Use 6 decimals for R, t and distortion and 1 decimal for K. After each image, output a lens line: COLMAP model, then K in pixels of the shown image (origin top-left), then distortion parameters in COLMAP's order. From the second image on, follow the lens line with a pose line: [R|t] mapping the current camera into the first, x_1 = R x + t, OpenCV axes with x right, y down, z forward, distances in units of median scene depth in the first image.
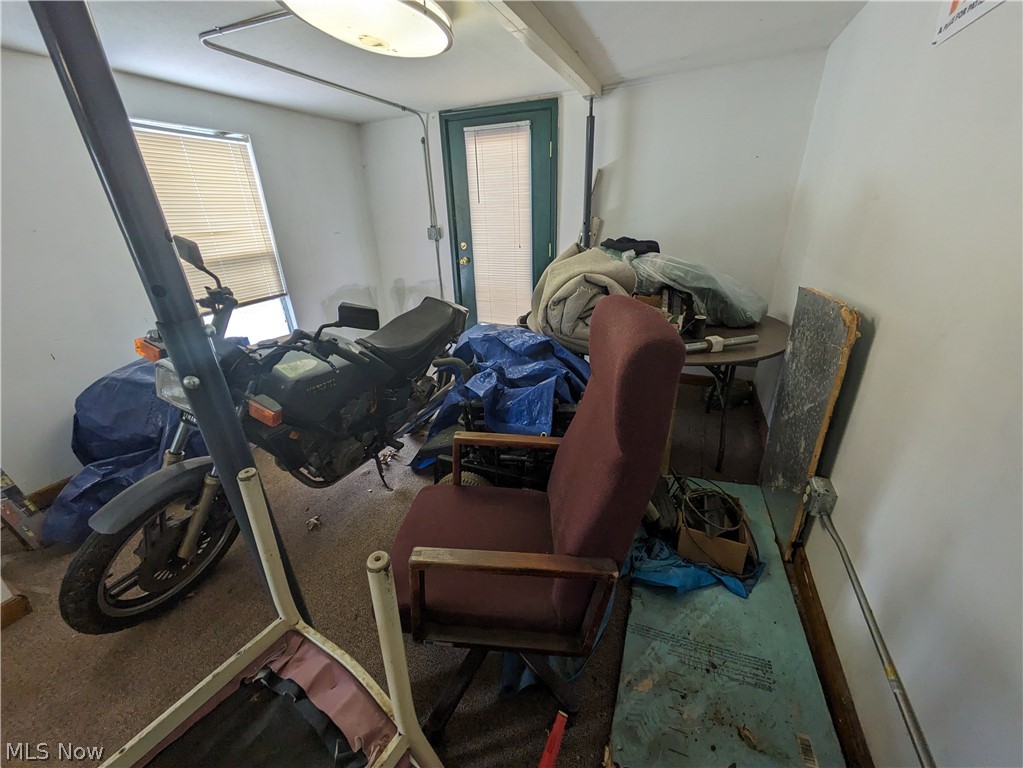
lens RADIAL K [[408.6, 0, 513.1], [0, 408.6, 386.1], [0, 0, 1]] dist [0.002325, 0.000503]
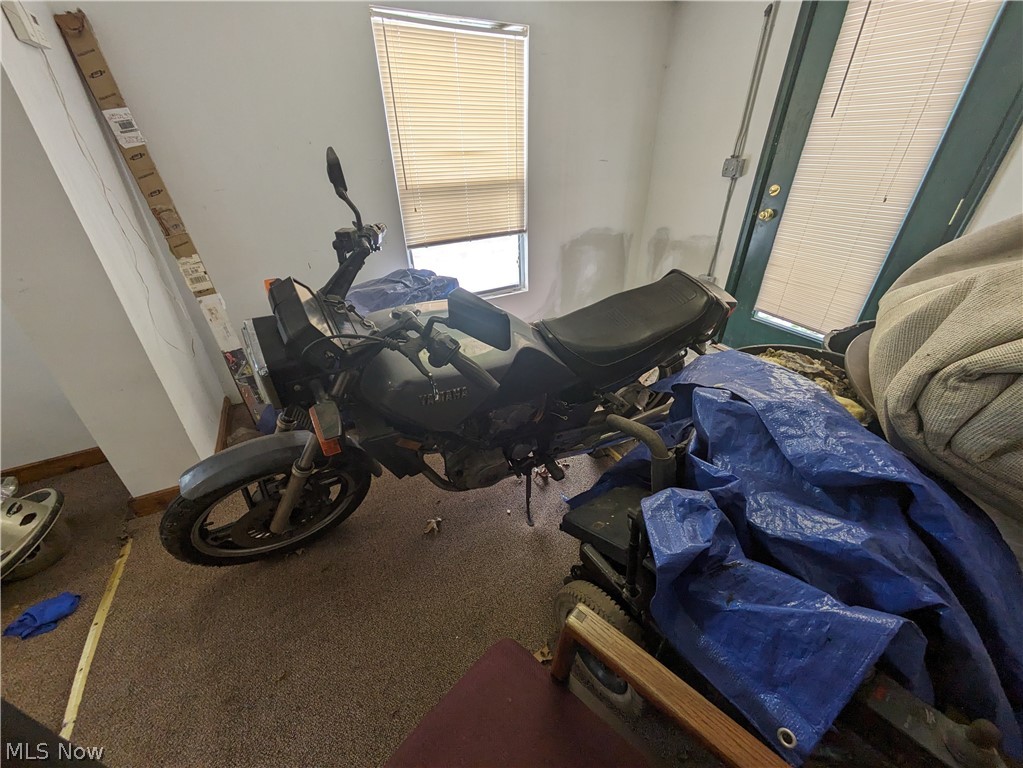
lens RADIAL K [[408.6, 0, 513.1], [0, 408.6, 386.1], [0, 0, 1]] dist [0.002325, 0.000503]
pose [[0.794282, 0.330046, -0.510084, -0.020979], [-0.257448, 0.943314, 0.209475, -0.101775], [0.550306, -0.035062, 0.834227, 0.280743]]
